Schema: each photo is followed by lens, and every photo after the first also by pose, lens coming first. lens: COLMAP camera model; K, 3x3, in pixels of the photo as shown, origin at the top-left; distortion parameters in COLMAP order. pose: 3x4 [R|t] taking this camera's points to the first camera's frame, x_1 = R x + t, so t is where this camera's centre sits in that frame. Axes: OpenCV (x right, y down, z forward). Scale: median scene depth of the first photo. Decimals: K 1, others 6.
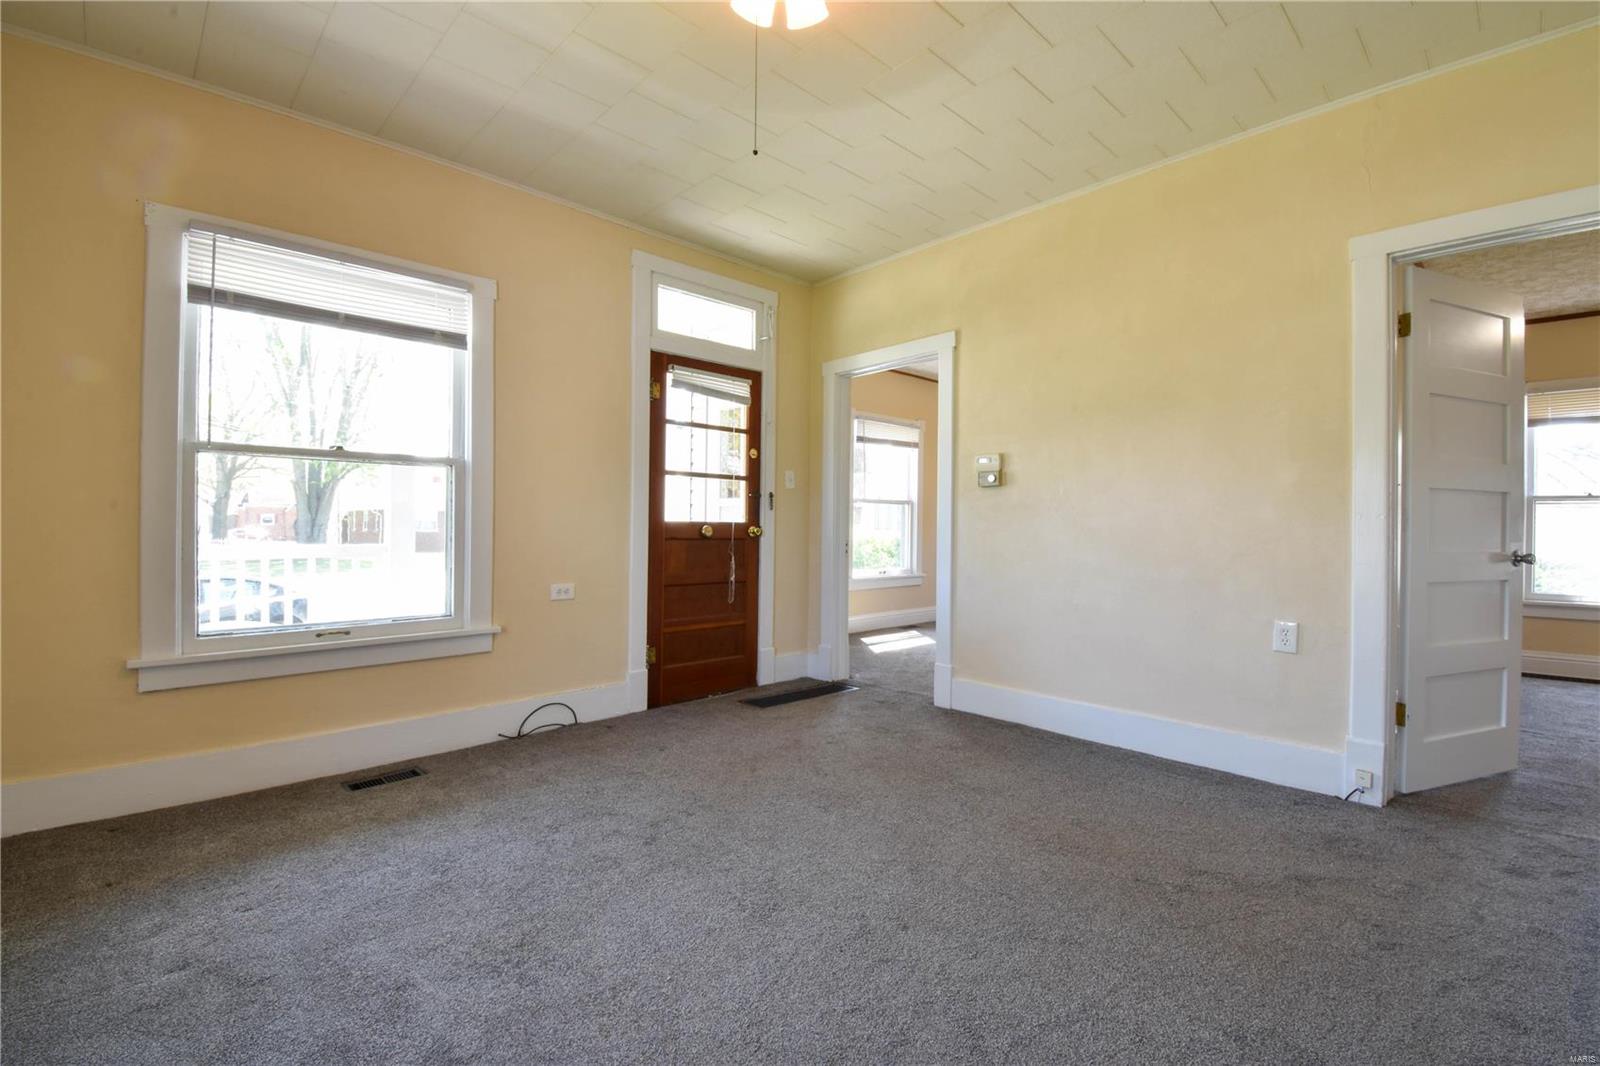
lens RADIAL K [[701.6, 0, 802.7], [0, 701.6, 526.2], [0, 0, 1]] dist [0.015592, -0.022738]
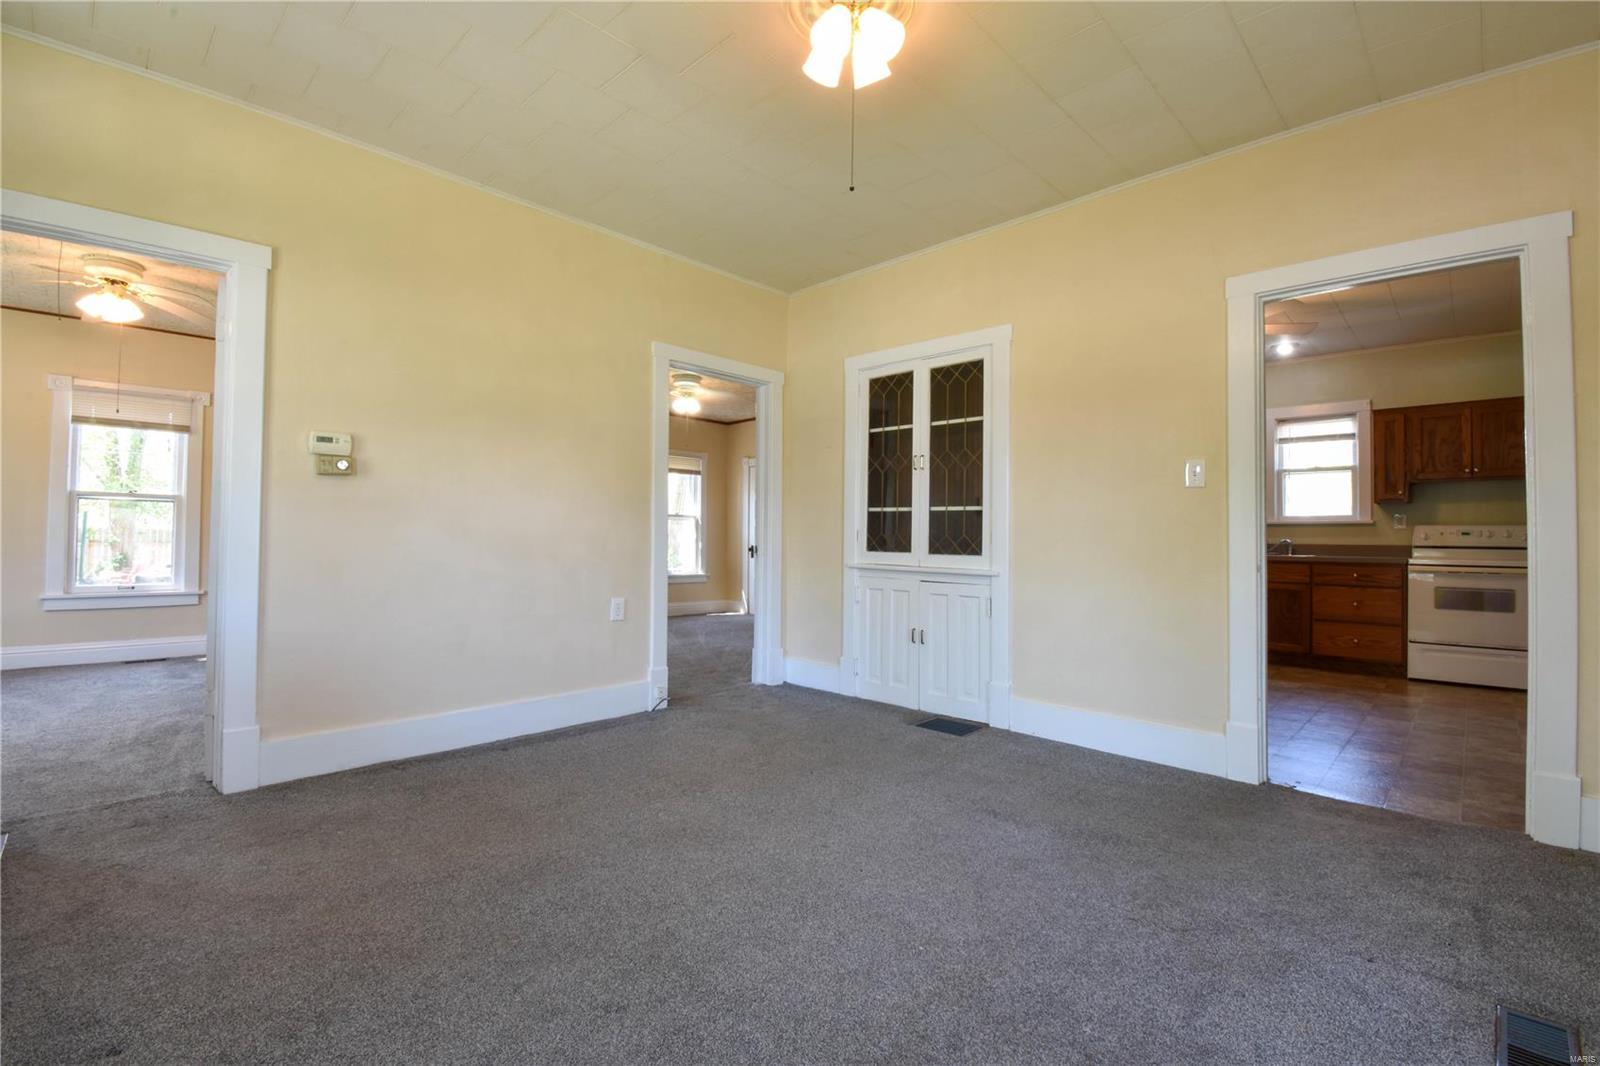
lens RADIAL K [[713.6, 0, 800.6], [0, 713.6, 525.9], [0, 0, 1]] dist [0.000517, -0.015101]
pose [[-0.049479, 0.008483, 0.998739, -0.548310], [-0.012053, 0.999886, -0.009090, 0.000821], [-0.998702, -0.012488, -0.049371, 0.532172]]
